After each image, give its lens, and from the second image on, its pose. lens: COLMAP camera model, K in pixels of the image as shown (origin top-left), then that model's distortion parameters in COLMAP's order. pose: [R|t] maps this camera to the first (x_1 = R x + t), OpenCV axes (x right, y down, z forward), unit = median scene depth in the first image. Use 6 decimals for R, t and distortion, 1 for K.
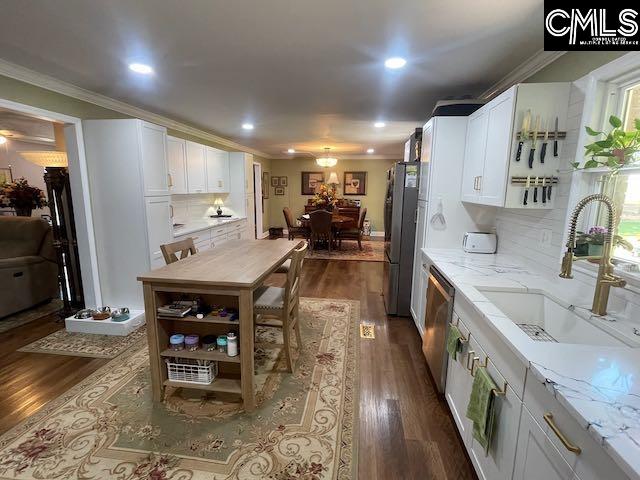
lens RADIAL K [[311.8, 0, 321.2], [0, 311.8, 242.0], [0, 0, 1]] dist [-0.001388, -0.000178]
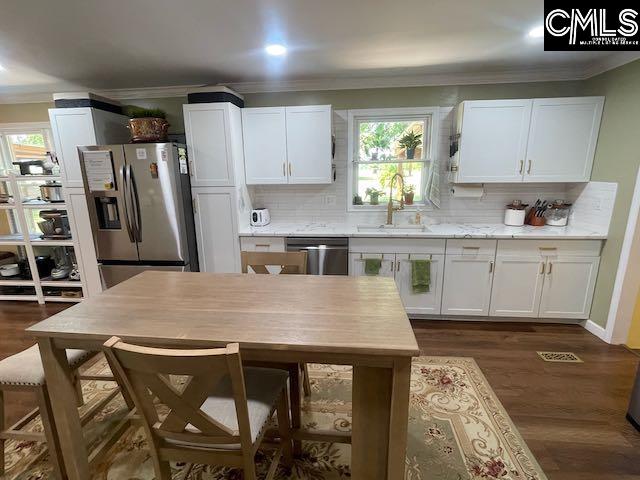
lens RADIAL K [[311.8, 0, 320.8], [0, 311.8, 239.6], [0, 0, 1]] dist [-0.001388, -0.000178]
pose [[-0.007141, -0.230775, 0.972981, -1.209719], [0.189041, 0.955149, 0.227933, -0.251245], [-0.981943, 0.185561, 0.036805, 1.255224]]
